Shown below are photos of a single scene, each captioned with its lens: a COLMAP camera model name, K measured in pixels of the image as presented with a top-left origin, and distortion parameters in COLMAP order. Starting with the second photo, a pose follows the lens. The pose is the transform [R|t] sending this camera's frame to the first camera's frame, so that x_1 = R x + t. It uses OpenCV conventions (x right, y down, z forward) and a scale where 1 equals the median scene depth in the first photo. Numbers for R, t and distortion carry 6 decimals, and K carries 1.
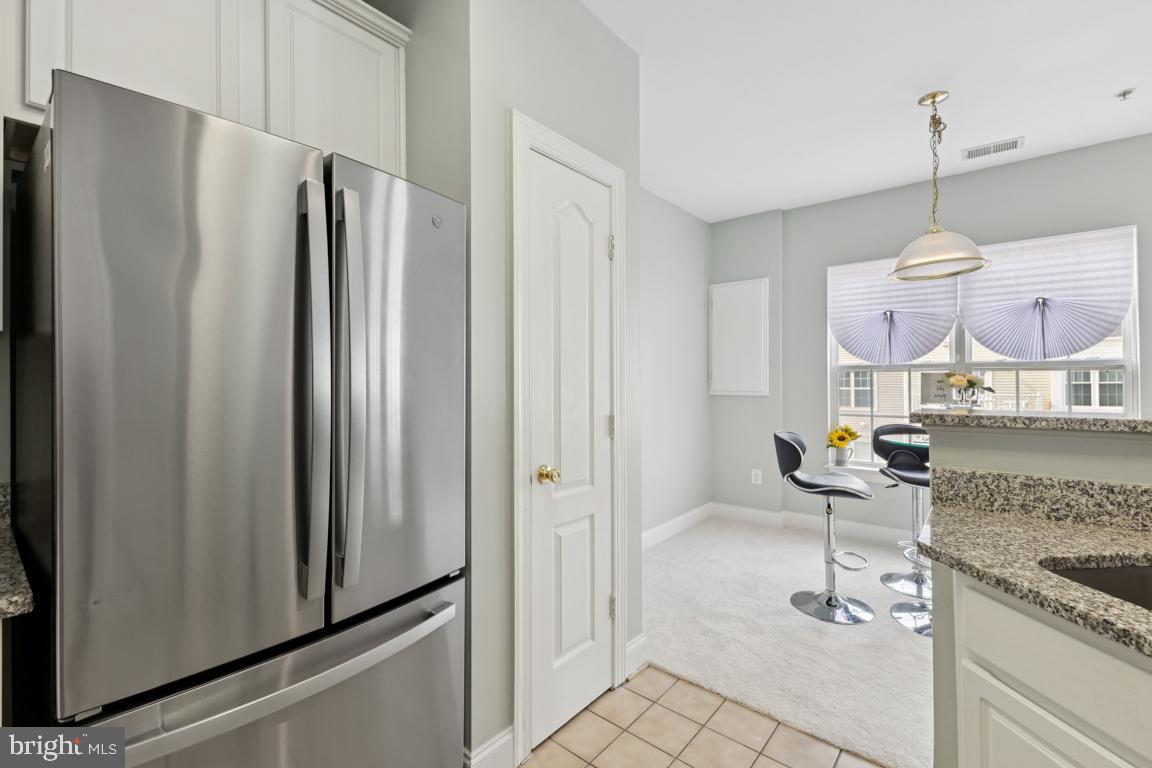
lens RADIAL K [[499.5, 0, 574.7], [0, 499.5, 379.4], [0, 0, 1]] dist [0.004035, -0.000475]
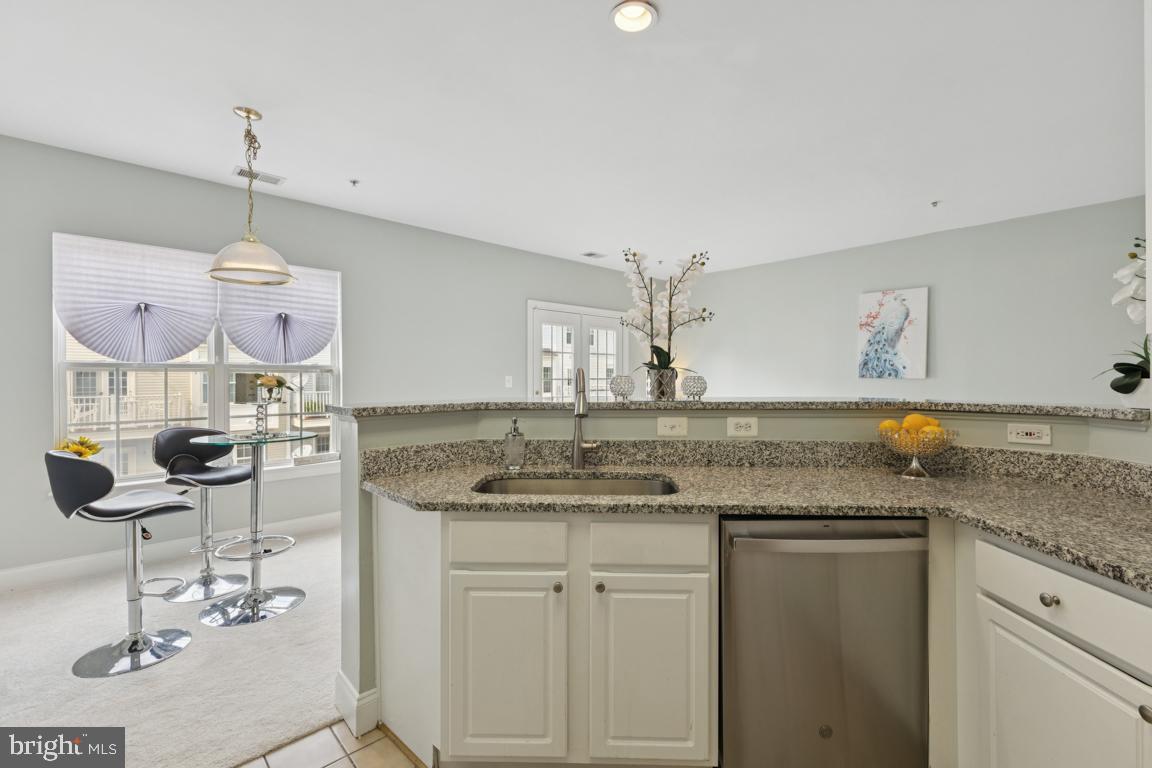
lens RADIAL K [[499.5, 0, 575.6], [0, 499.5, 382.4], [0, 0, 1]] dist [0.004035, -0.000475]
pose [[0.120122, -0.004398, 0.992749, -0.228100], [-0.000361, 0.999990, 0.004474, 0.000803], [-0.992759, -0.000896, 0.120119, 0.169639]]
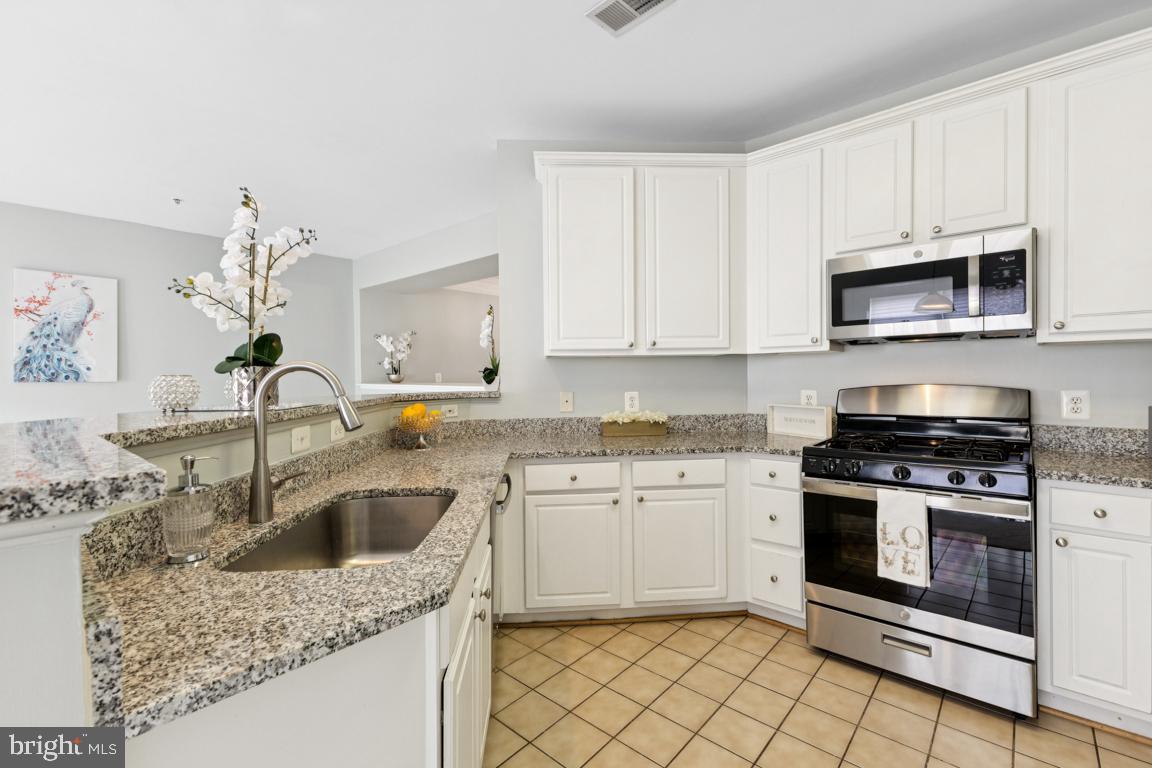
lens RADIAL K [[499.5, 0, 577.9], [0, 499.5, 382.0], [0, 0, 1]] dist [0.004035, -0.000475]
pose [[-0.999541, 0.017050, 0.025055, 0.184733], [0.017366, 0.999771, 0.012477, 0.001651], [-0.024836, 0.012907, -0.999608, 0.695591]]
